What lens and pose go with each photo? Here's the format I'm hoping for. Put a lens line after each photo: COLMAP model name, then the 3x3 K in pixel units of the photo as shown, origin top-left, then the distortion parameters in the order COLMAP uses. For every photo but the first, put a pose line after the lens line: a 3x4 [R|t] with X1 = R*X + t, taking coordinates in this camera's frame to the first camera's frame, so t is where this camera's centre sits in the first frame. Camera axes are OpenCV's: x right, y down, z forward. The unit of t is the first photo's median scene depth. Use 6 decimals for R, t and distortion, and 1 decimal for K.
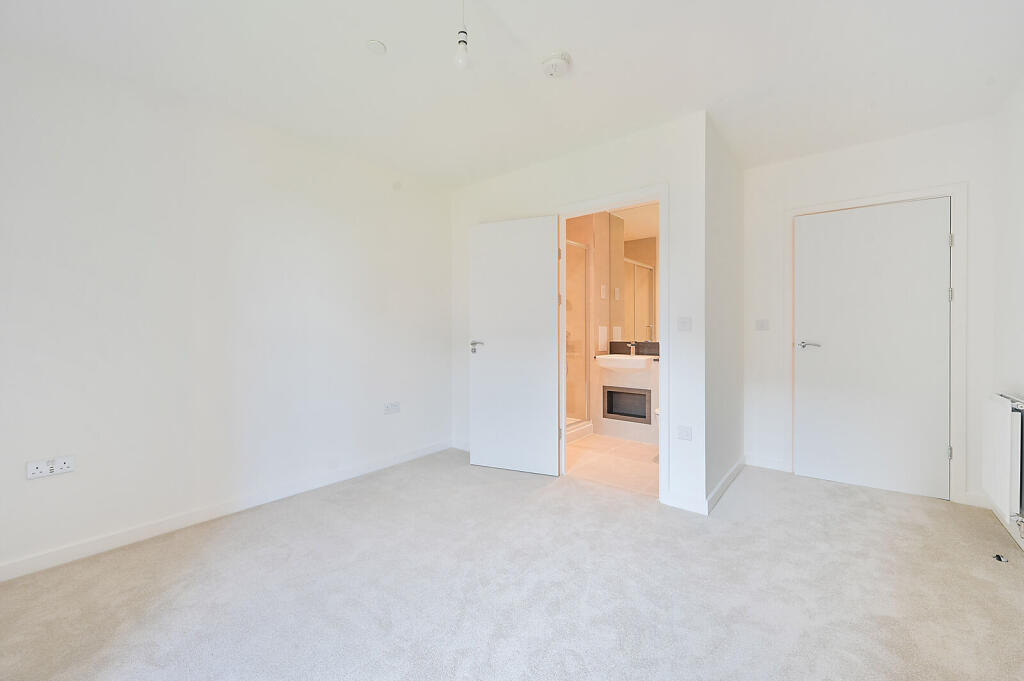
lens RADIAL K [[411.3, 0, 515.3], [0, 411.3, 338.0], [0, 0, 1]] dist [0.001640, 0.000474]
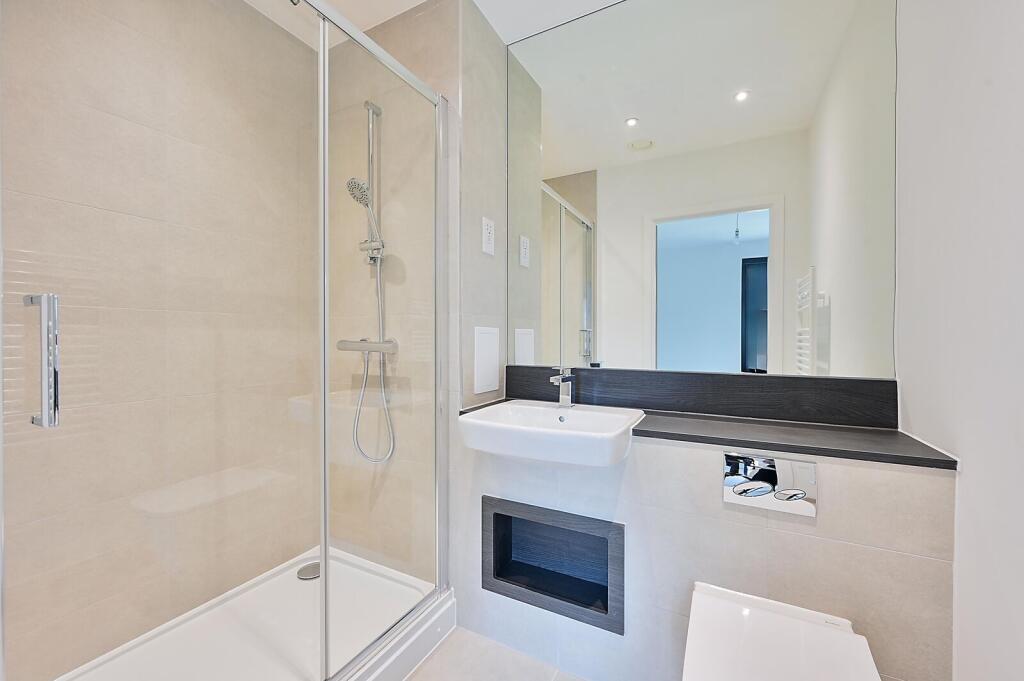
lens RADIAL K [[411.3, 0, 510.7], [0, 411.3, 341.2], [0, 0, 1]] dist [0.001640, 0.000474]
pose [[0.981617, 0.003955, 0.190823, 0.165047], [-0.002385, 0.999961, -0.008455, -0.012203], [-0.190849, 0.007845, 0.981588, 0.637060]]
